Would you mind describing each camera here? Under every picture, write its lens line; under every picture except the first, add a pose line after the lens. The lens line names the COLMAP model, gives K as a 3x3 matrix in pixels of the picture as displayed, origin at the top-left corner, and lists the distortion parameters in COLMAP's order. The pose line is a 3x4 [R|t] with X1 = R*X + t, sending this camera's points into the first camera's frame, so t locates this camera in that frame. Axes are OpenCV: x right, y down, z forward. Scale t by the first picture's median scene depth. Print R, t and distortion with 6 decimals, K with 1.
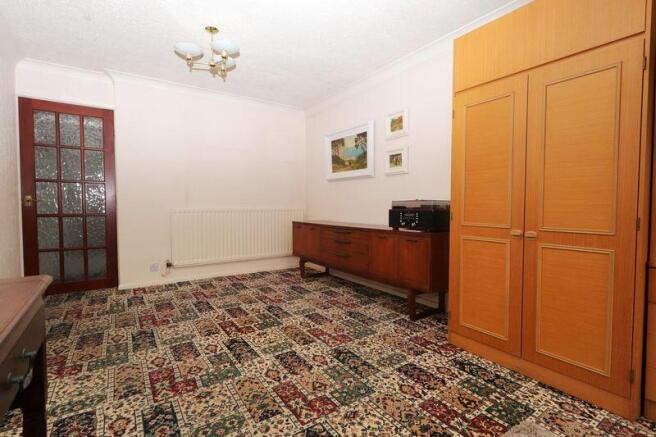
lens RADIAL K [[303.2, 0, 326.4], [0, 303.2, 212.6], [0, 0, 1]] dist [0.000336, -0.000038]
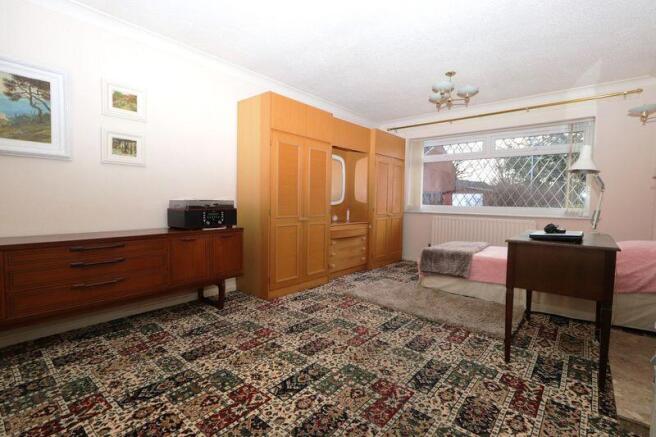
lens RADIAL K [[303.2, 0, 326.4], [0, 303.2, 212.6], [0, 0, 1]] dist [0.000336, -0.000038]
pose [[-0.245132, -0.041666, 0.968594, -0.892156], [0.010421, 0.998905, 0.045607, -0.043789], [-0.969434, 0.021273, -0.244429, 0.915533]]
